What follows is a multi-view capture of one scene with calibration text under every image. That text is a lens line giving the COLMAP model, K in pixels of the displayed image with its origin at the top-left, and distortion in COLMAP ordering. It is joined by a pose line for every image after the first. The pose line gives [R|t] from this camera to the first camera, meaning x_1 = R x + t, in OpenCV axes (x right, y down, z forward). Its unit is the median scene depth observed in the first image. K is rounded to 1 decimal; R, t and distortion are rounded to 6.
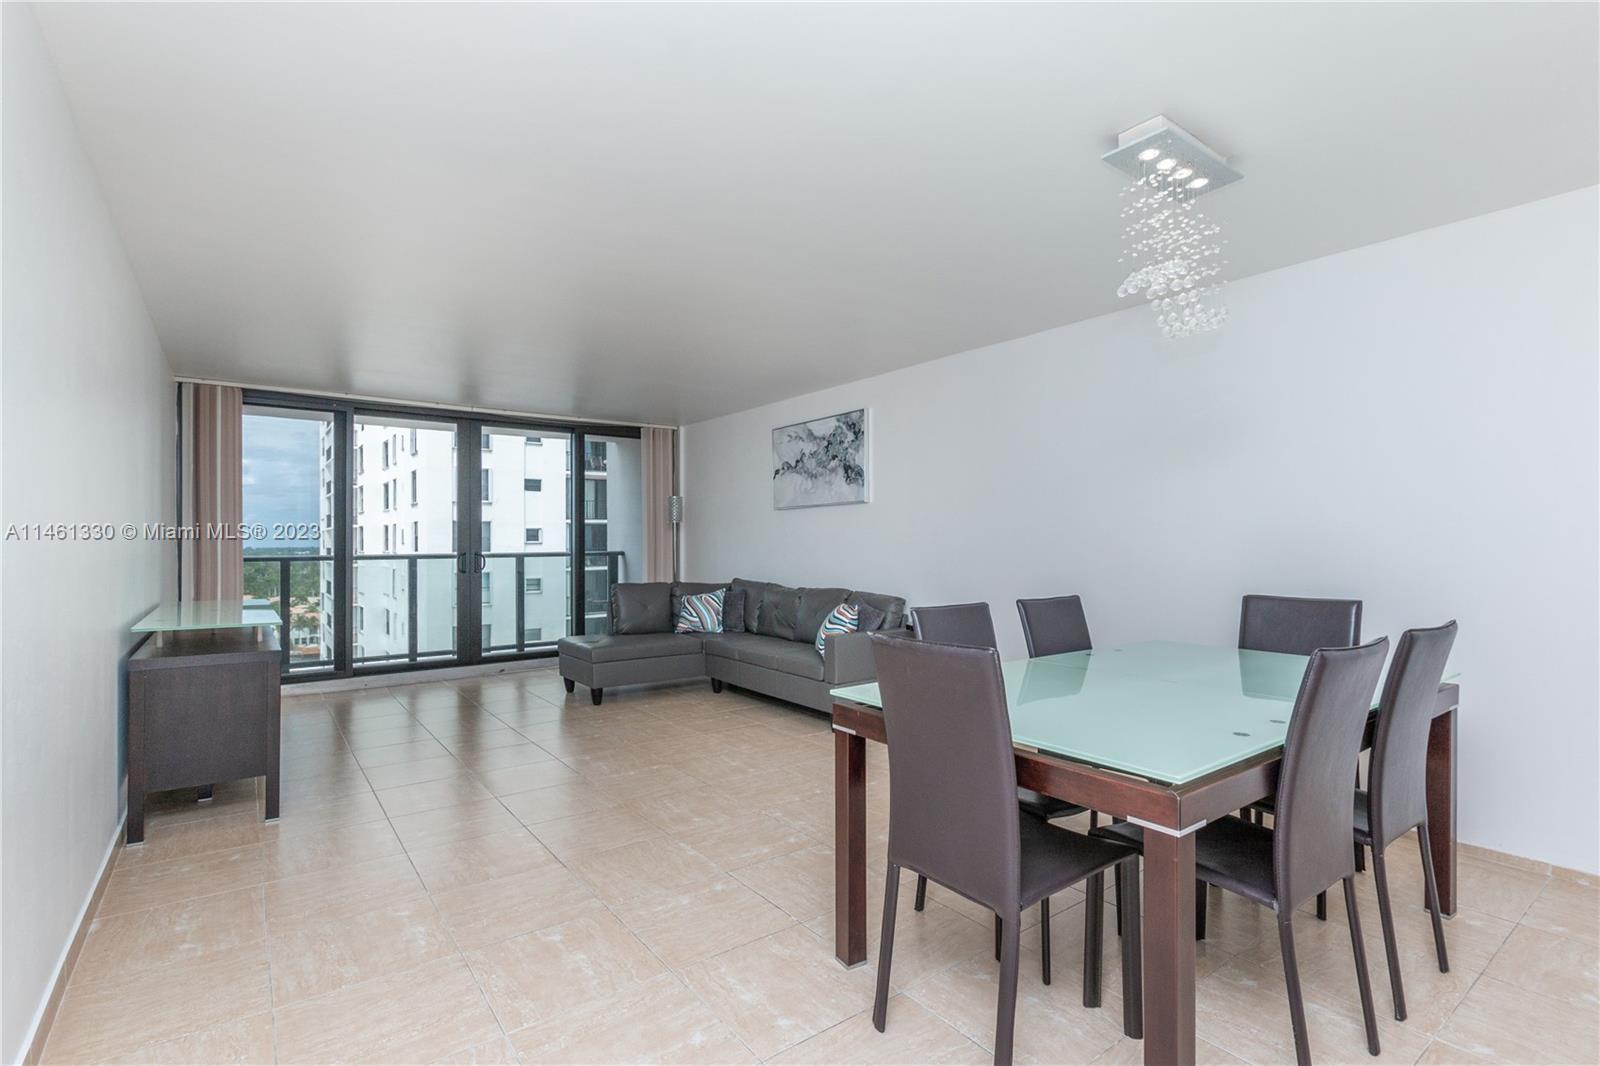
lens RADIAL K [[725.0, 0, 777.2], [0, 725.0, 540.7], [0, 0, 1]] dist [0.003550, 0.000408]
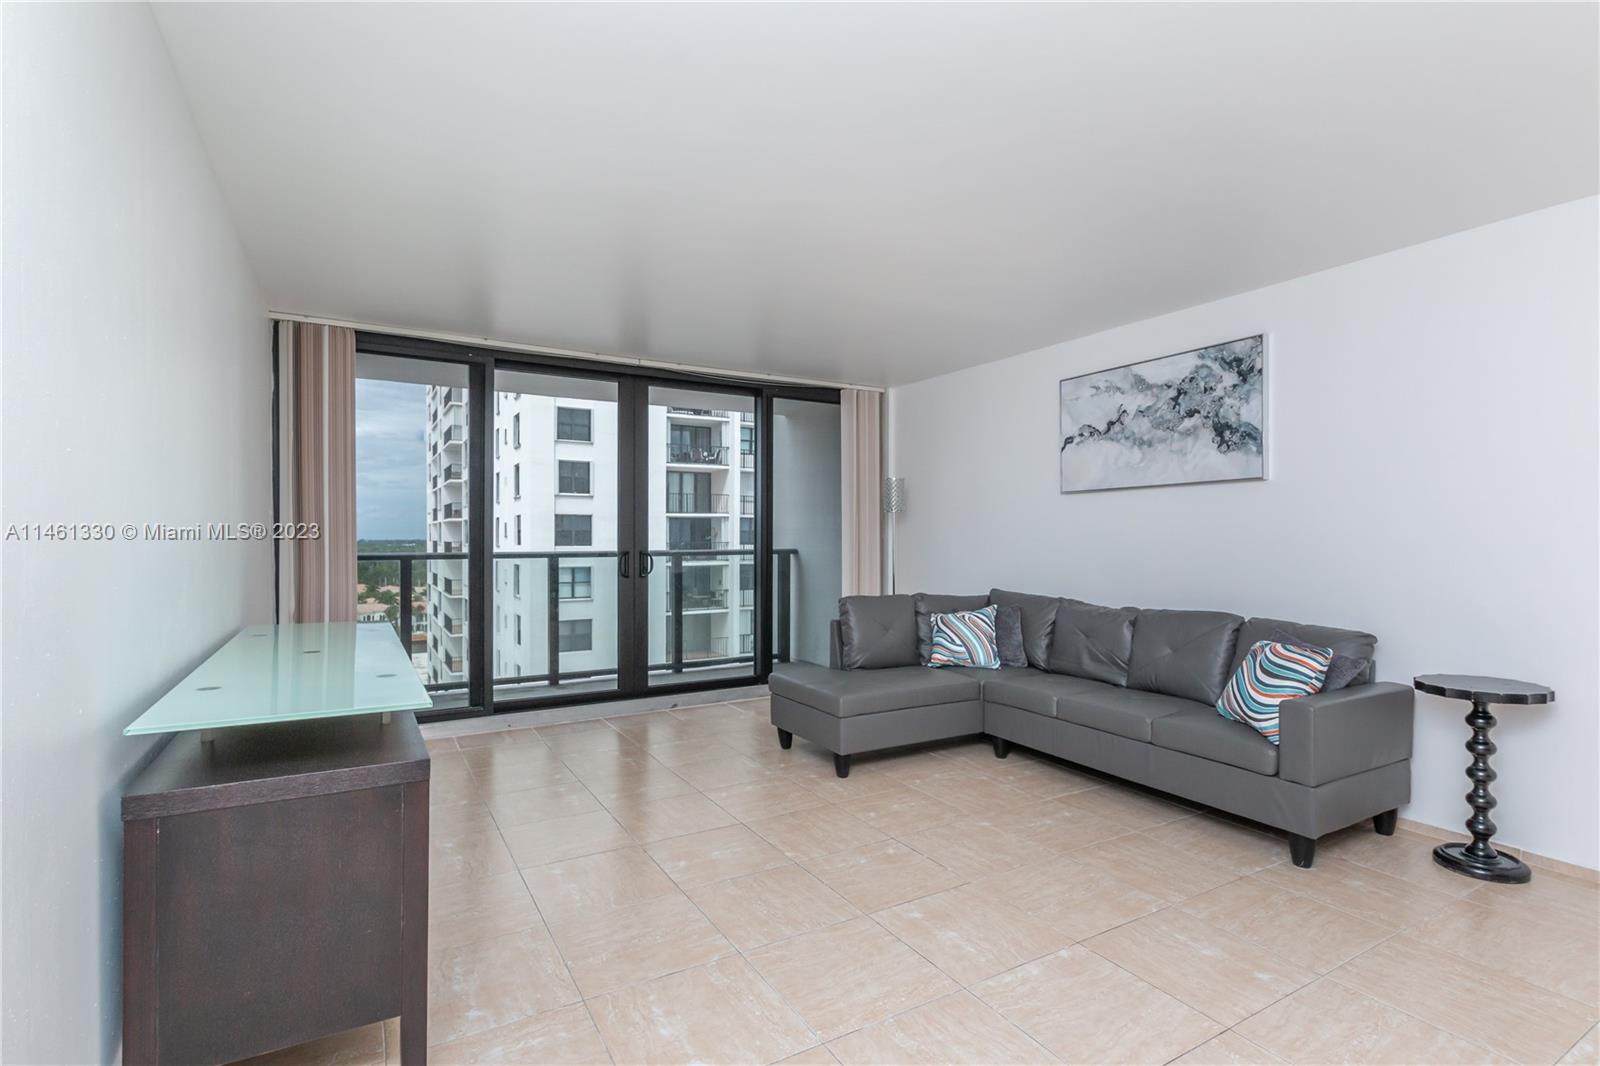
lens RADIAL K [[726.0, 0, 796.4], [0, 726.0, 542.1], [0, 0, 1]] dist [0.003898, 0.000360]
pose [[0.995915, 0.005119, -0.090154, -0.208582], [-0.004252, 0.999943, 0.009810, -0.001647], [0.090199, -0.009386, 0.995880, 0.284040]]
